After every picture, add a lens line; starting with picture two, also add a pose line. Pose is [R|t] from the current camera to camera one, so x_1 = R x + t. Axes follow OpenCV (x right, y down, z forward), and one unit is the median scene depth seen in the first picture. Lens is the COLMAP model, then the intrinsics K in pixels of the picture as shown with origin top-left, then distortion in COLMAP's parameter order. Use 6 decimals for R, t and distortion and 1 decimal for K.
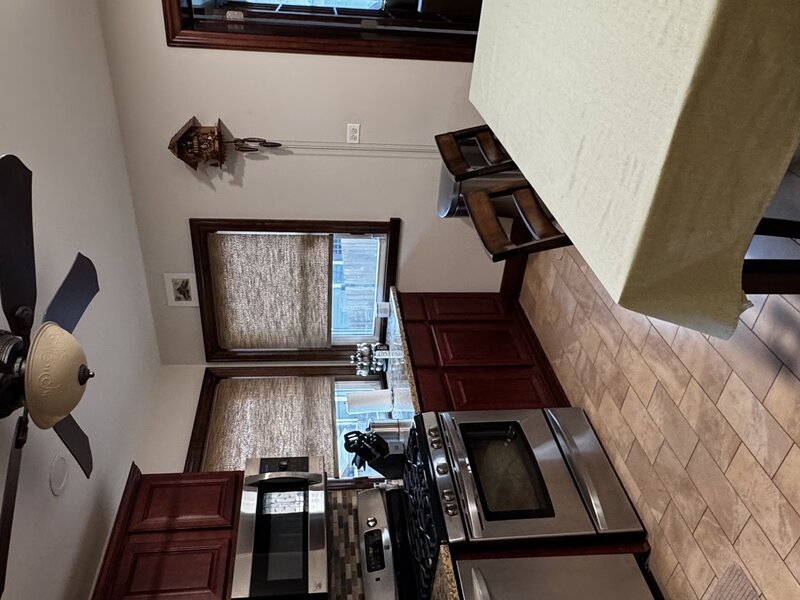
lens RADIAL K [[600.8, 0, 400.0], [0, 600.8, 300.0], [0, 0, 1]] dist [0.006444, 0.002540]
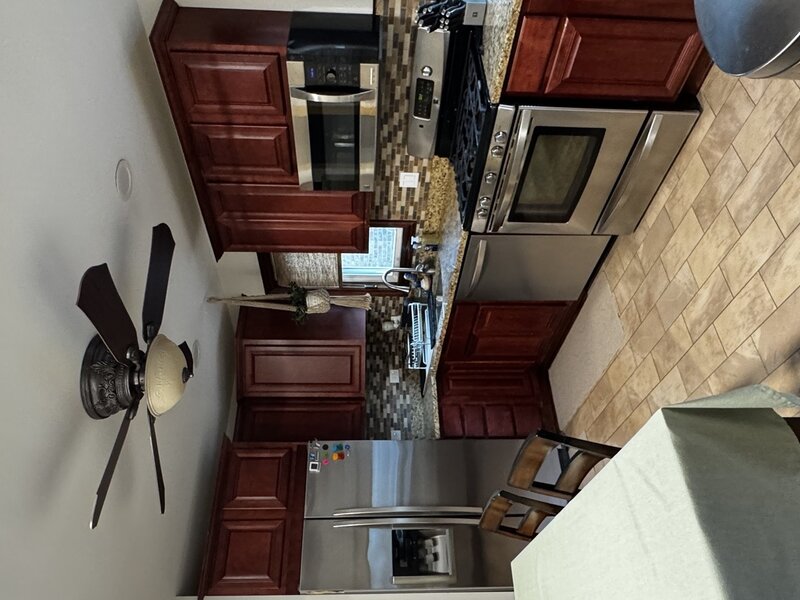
lens RADIAL K [[600.8, 0, 400.0], [0, 600.8, 300.0], [0, 0, 1]] dist [0.006444, 0.002540]
pose [[0.981668, 0.148817, 0.119083, -0.149133], [-0.061588, -0.343597, 0.937096, -0.637346], [0.180372, -0.927251, -0.328133, 0.987146]]
